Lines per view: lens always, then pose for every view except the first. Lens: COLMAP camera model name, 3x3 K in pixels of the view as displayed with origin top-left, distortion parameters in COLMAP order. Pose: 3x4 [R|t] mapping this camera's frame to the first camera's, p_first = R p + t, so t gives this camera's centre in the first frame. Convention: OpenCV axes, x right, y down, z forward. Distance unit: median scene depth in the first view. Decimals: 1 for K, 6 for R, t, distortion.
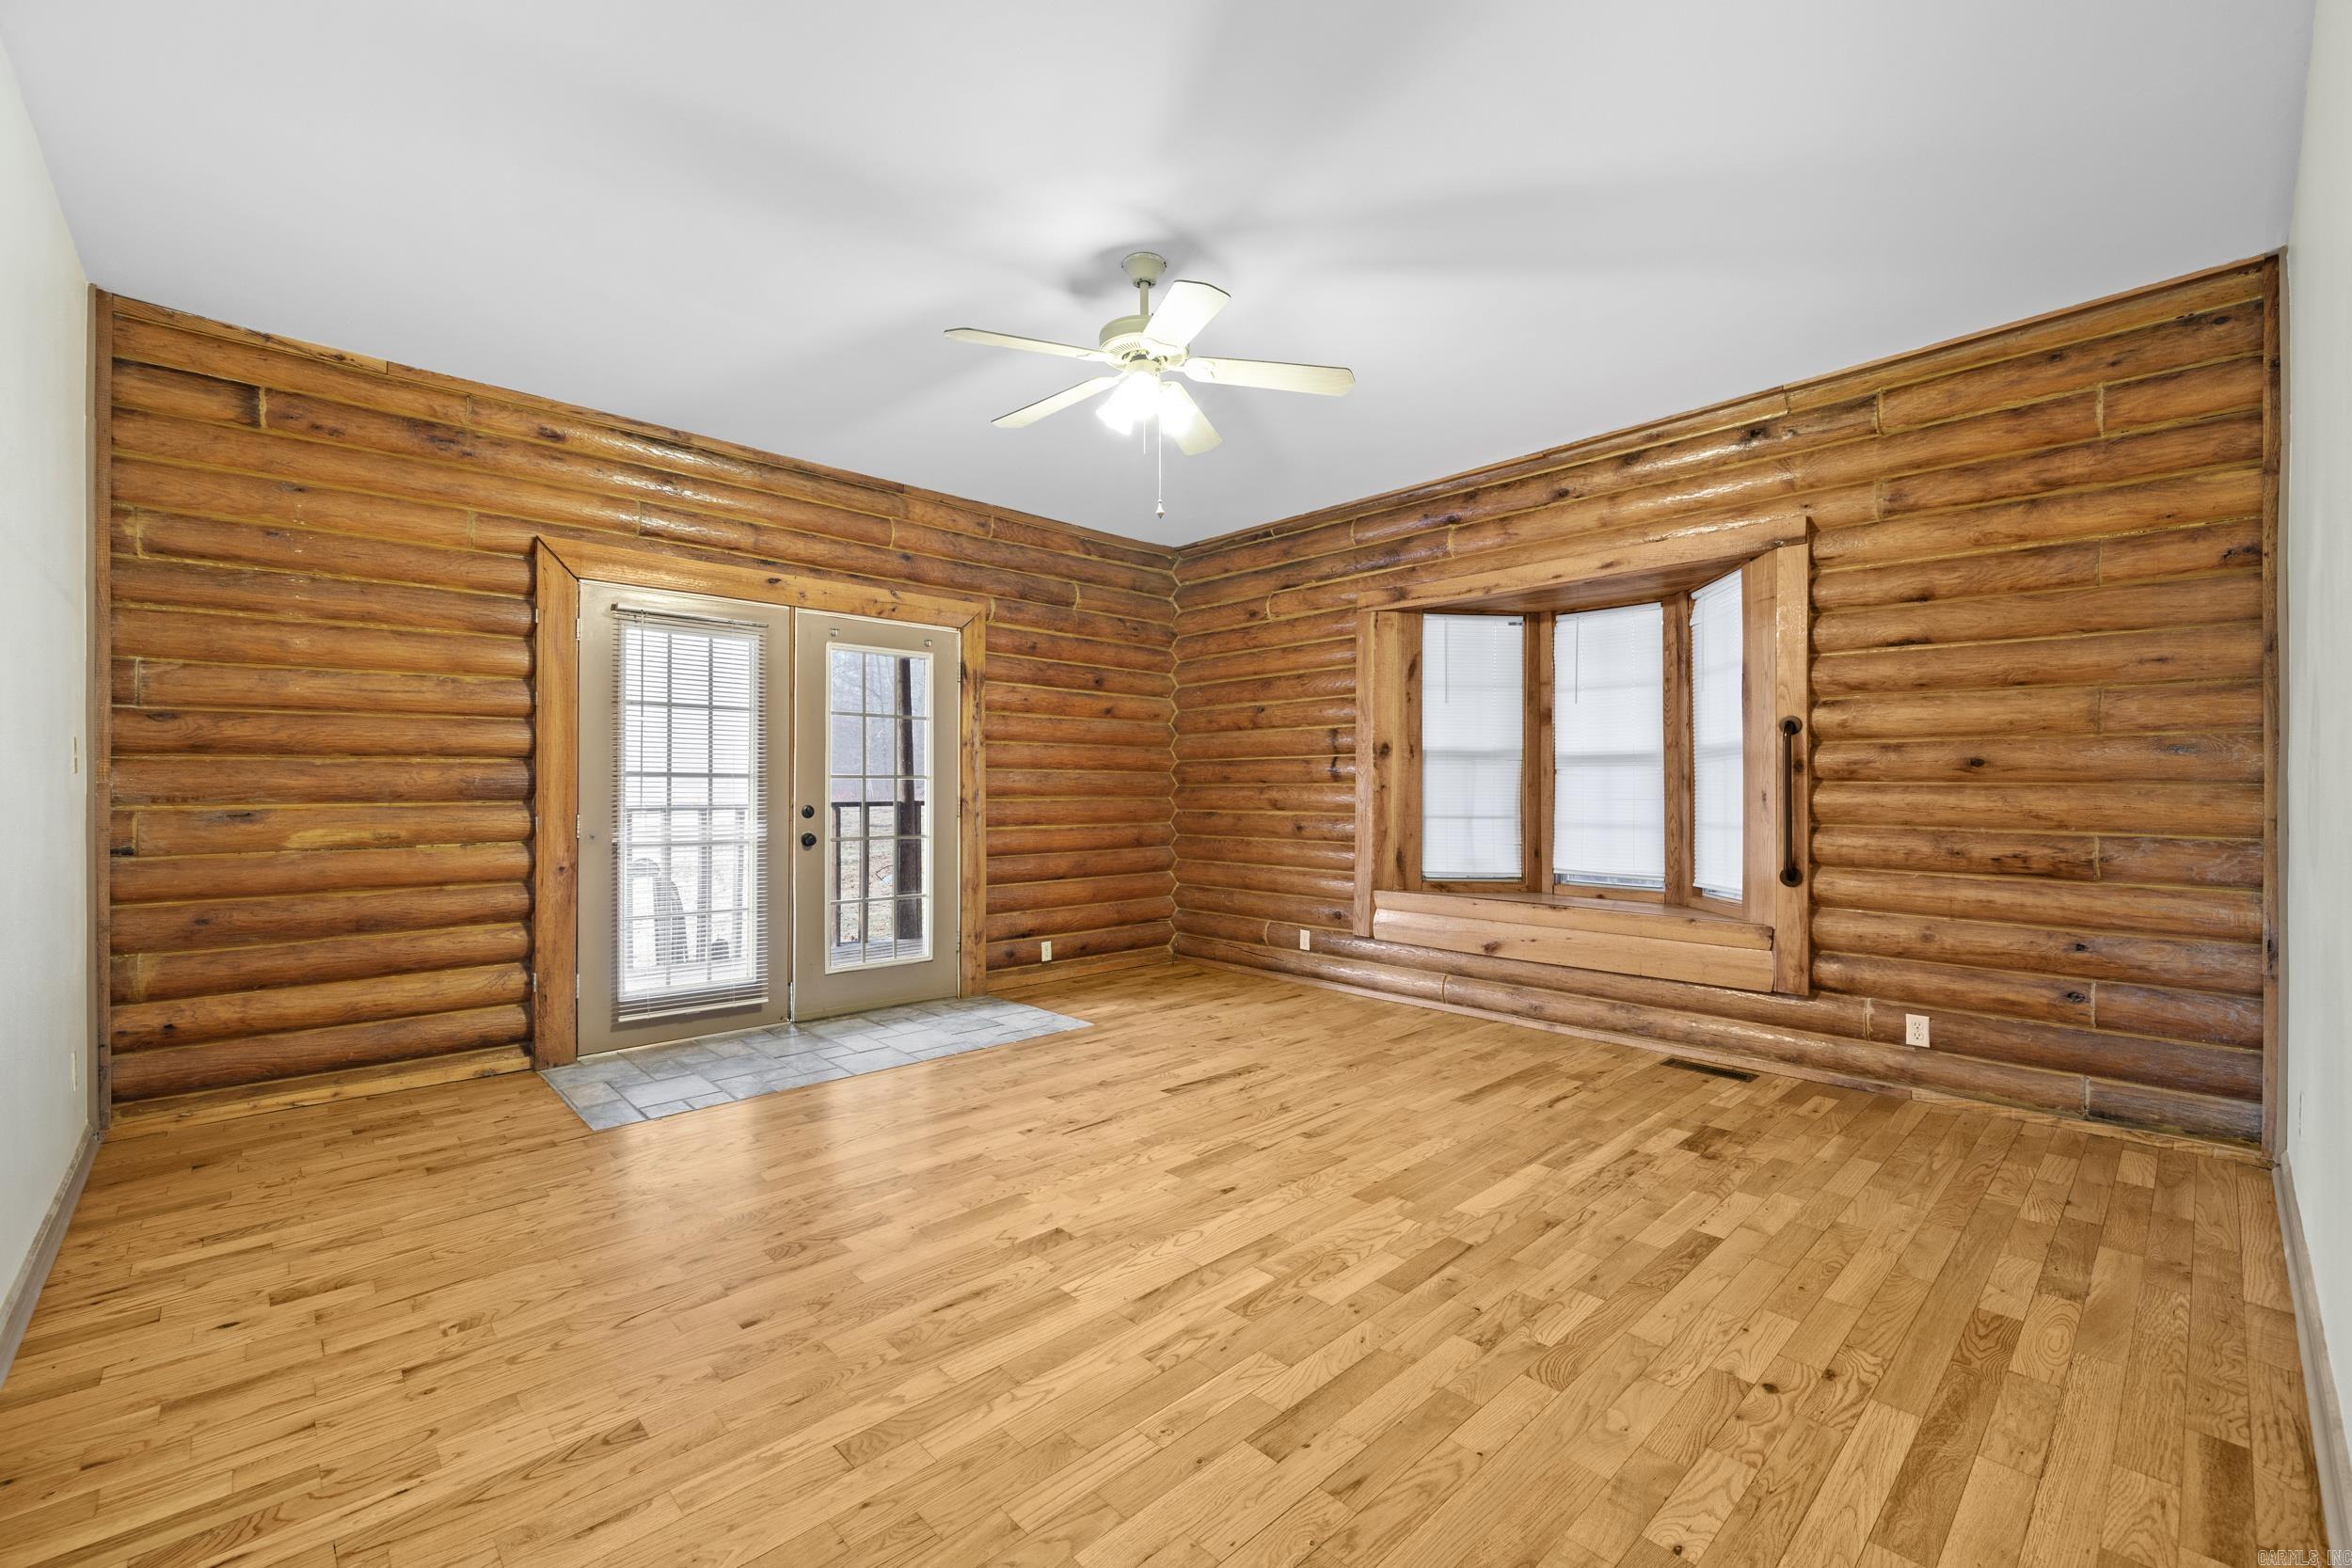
lens RADIAL K [[1000.1, 0, 1173.3], [0, 1000.1, 783.0], [0, 0, 1]] dist [-0.001092, -0.000376]
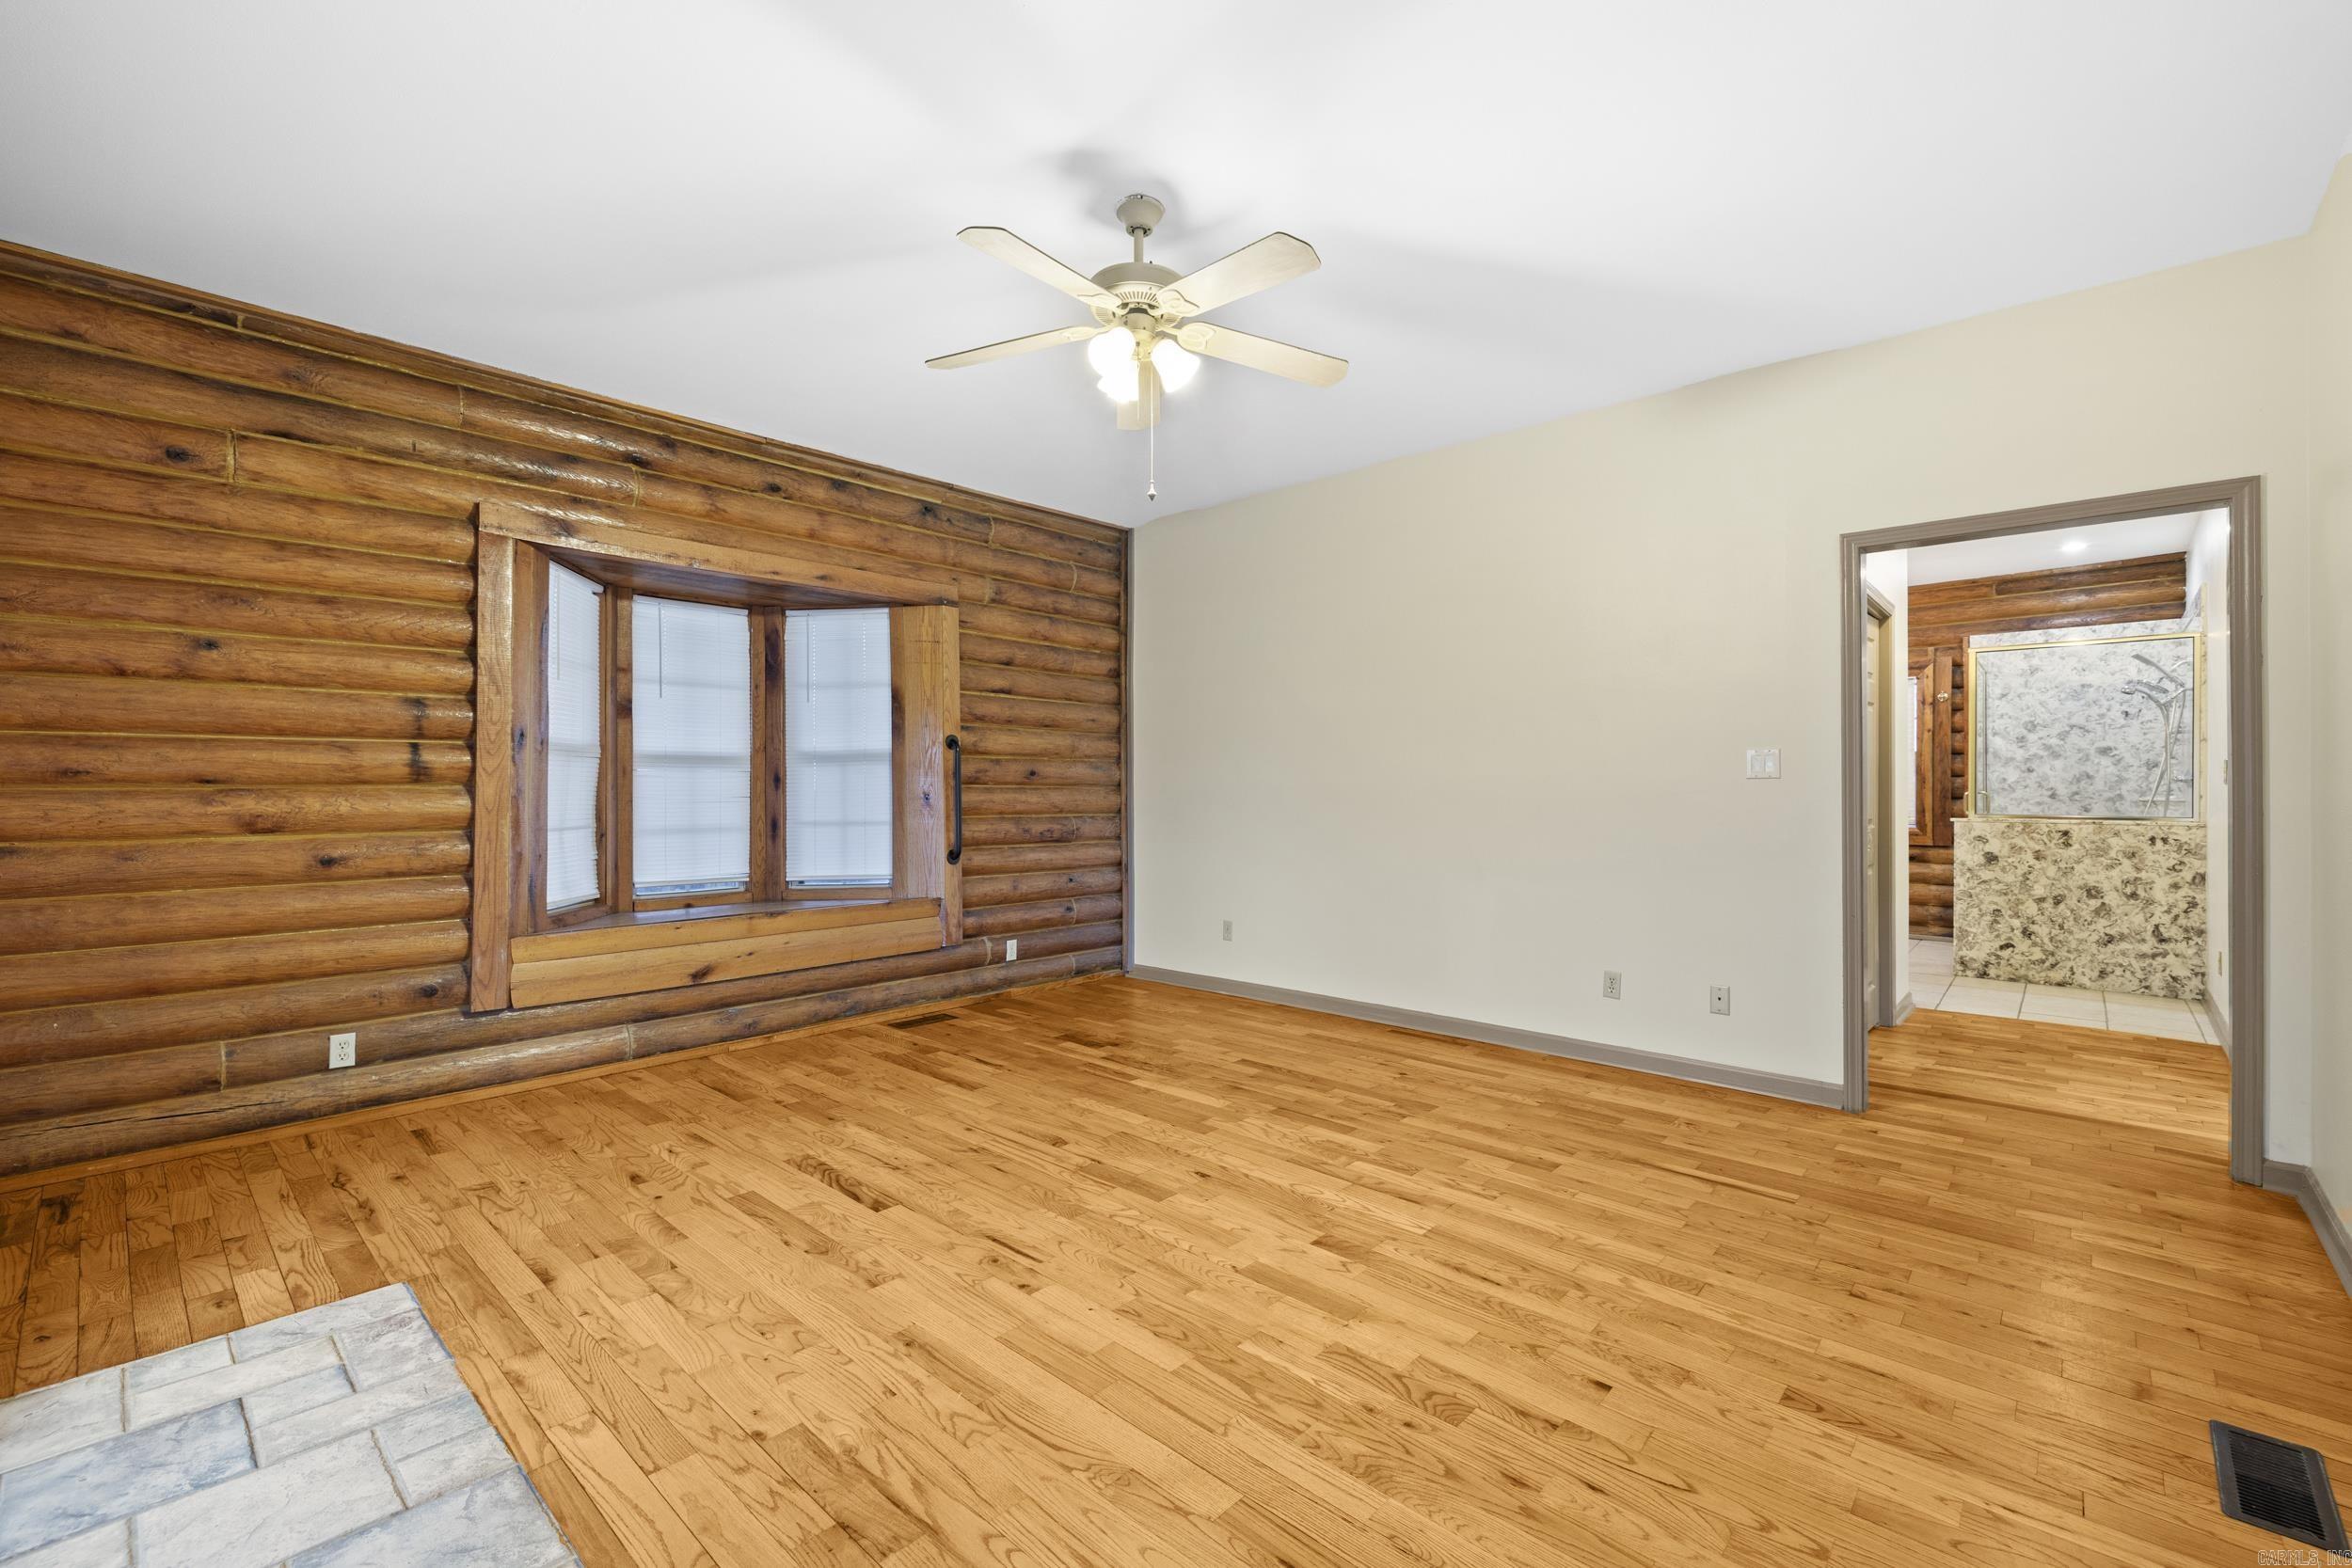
lens RADIAL K [[1000.1, 0, 1173.3], [0, 1000.1, 783.0], [0, 0, 1]] dist [-0.001092, -0.000376]
pose [[-0.082185, 0.003318, 0.996612, -0.775034], [-0.003123, 0.999989, -0.003587, -0.000163], [-0.996612, -0.003408, -0.082174, 0.874698]]
